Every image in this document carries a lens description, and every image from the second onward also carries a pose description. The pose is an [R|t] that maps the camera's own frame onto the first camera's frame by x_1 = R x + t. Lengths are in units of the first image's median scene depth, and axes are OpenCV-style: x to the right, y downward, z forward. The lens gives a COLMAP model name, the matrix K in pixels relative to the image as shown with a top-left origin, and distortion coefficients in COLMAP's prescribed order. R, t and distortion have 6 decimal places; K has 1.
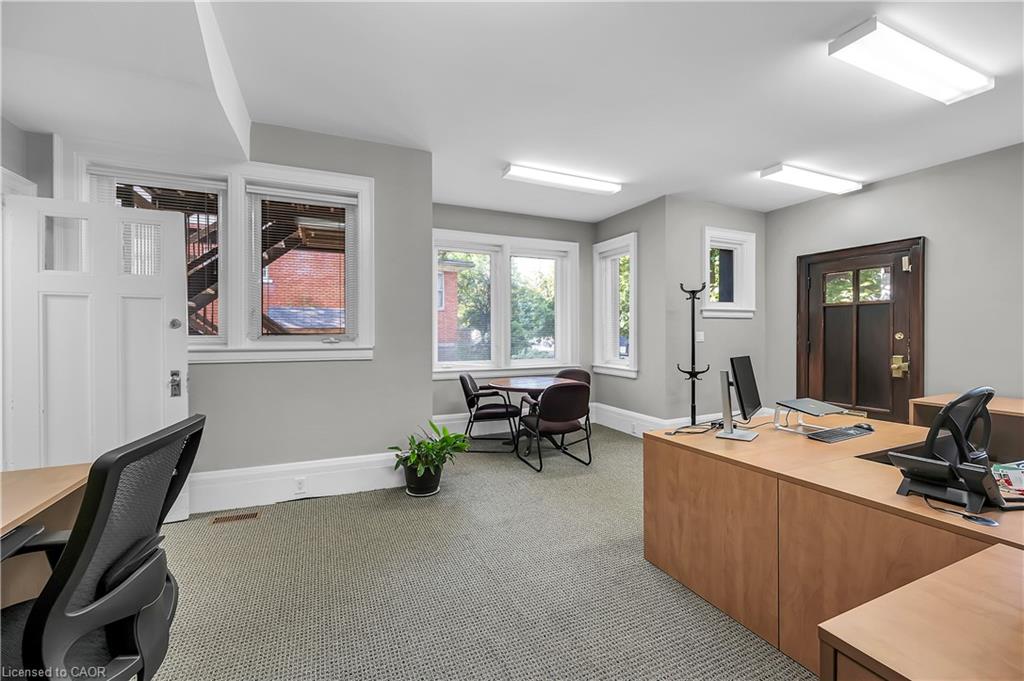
lens RADIAL K [[391.3, 0, 507.4], [0, 391.3, 334.5], [0, 0, 1]] dist [0.000338, 0.000093]
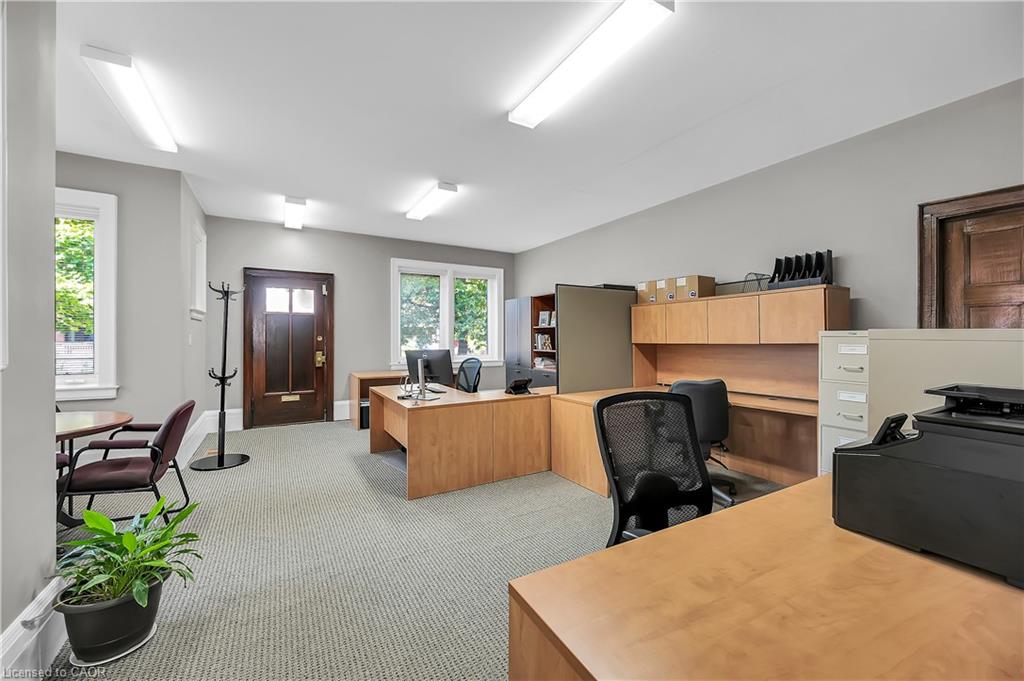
lens RADIAL K [[418.7, 0, 515.3], [0, 418.7, 335.9], [0, 0, 1]] dist [0.001392, 0.000399]
pose [[-0.085971, 0.003840, 0.996290, -0.590489], [0.002275, 0.999991, -0.003658, 0.001861], [-0.996295, 0.001952, -0.085979, 0.389610]]
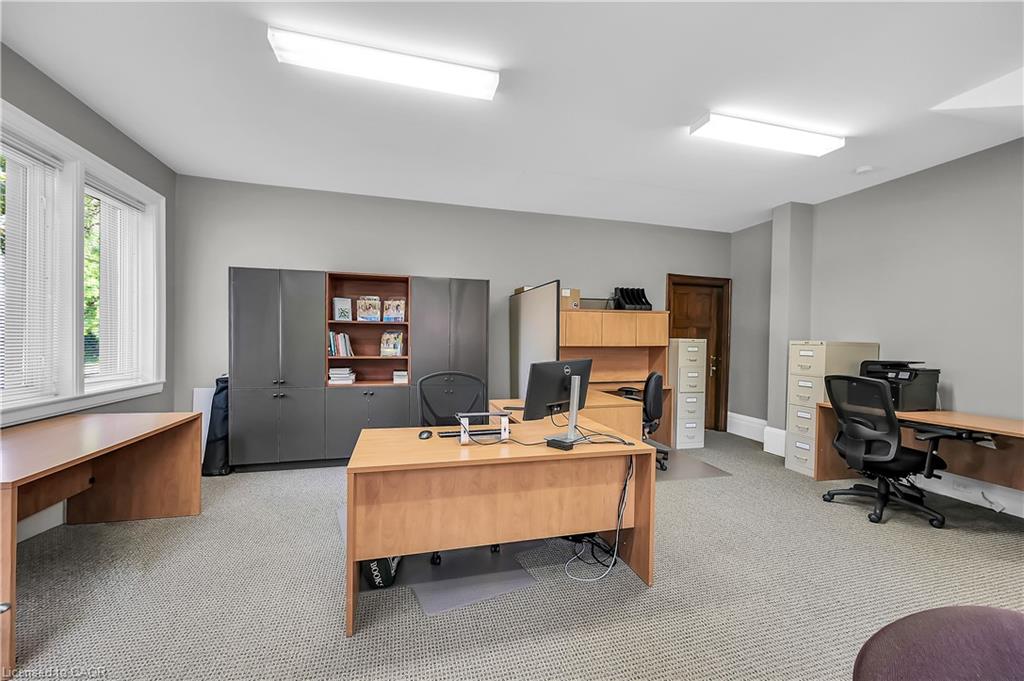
lens RADIAL K [[418.7, 0, 518.9], [0, 418.7, 351.1], [0, 0, 1]] dist [0.001392, 0.000399]
pose [[-0.986819, -0.020165, 0.160564, 0.276454], [-0.015492, 0.999421, 0.030302, -0.002058], [-0.161082, 0.027415, -0.986560, 1.045451]]
